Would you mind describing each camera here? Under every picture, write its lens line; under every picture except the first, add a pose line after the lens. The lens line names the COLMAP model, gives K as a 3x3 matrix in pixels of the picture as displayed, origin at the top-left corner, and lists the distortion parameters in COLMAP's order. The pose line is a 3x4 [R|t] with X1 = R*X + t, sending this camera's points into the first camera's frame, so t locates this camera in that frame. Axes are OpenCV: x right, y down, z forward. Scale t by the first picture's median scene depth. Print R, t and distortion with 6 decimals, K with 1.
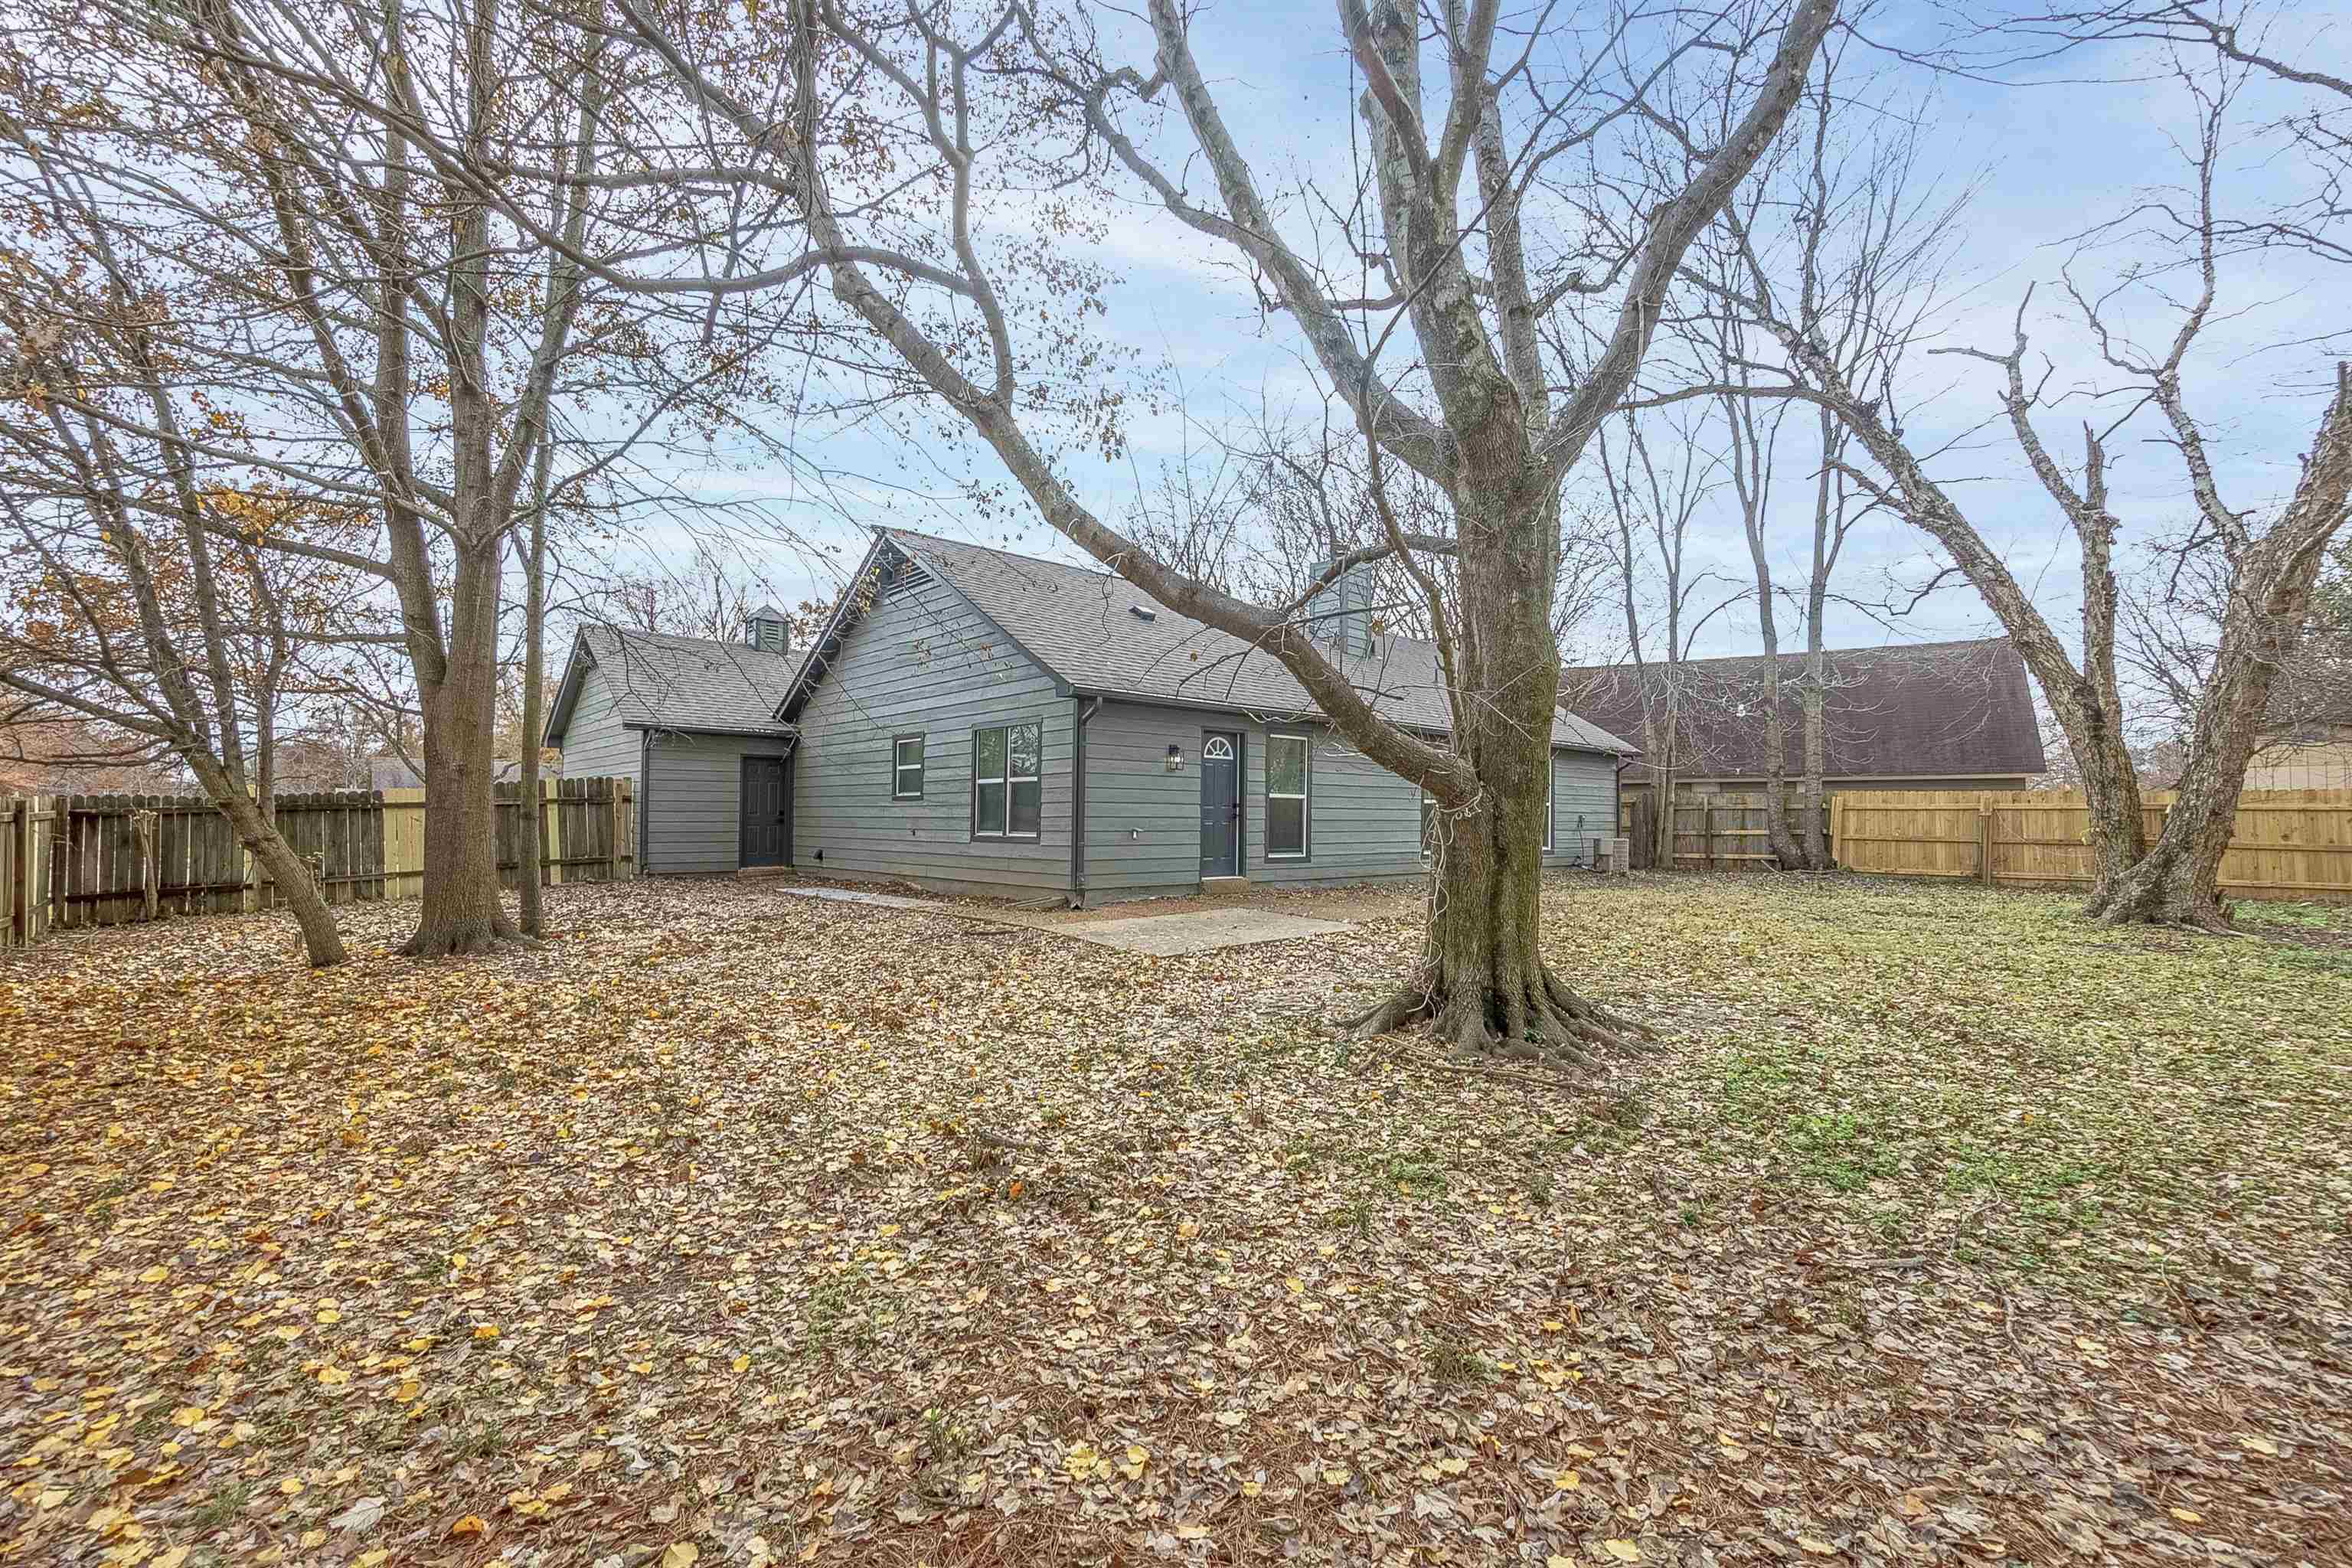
lens RADIAL K [[1010.8, 0, 1160.1], [0, 1010.8, 786.5], [0, 0, 1]] dist [-0.003337, -0.000141]
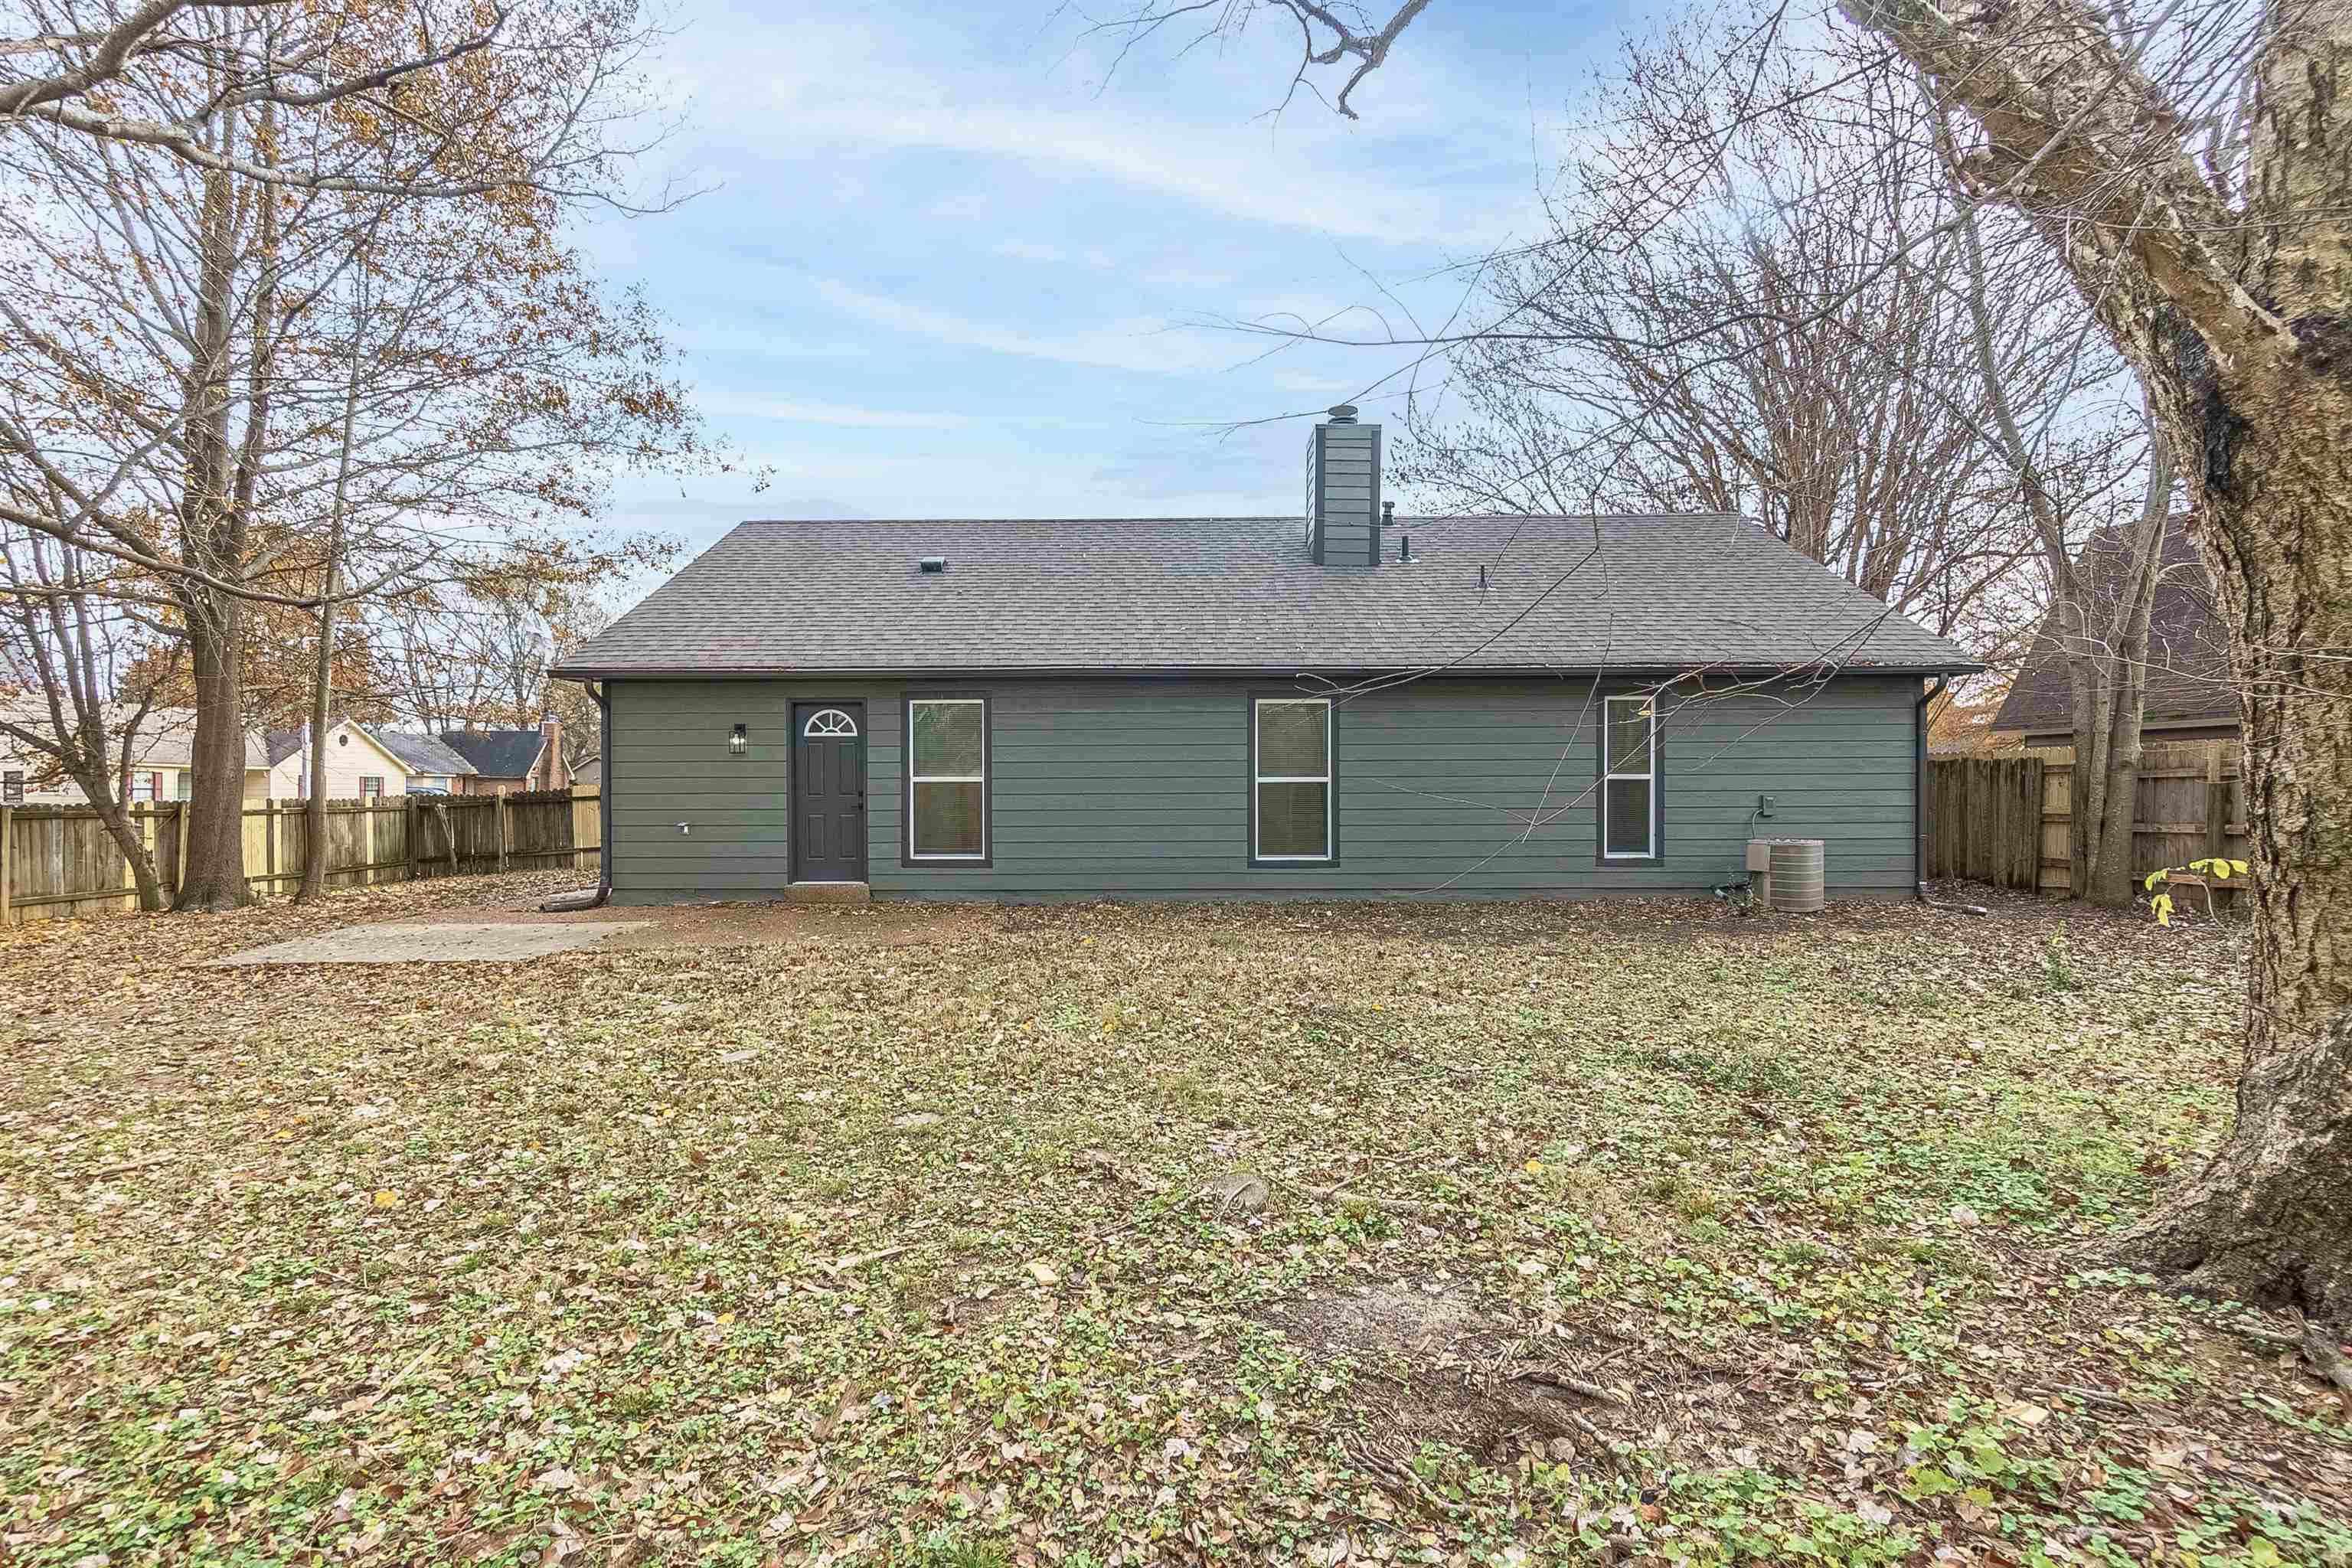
lens RADIAL K [[1010.8, 0, 1160.1], [0, 1010.8, 786.5], [0, 0, 1]] dist [-0.003337, -0.000141]
pose [[0.709537, -0.016216, -0.704481, 0.779252], [0.031450, 0.999468, 0.008669, 0.014278], [0.703966, -0.028307, 0.709669, 0.591039]]
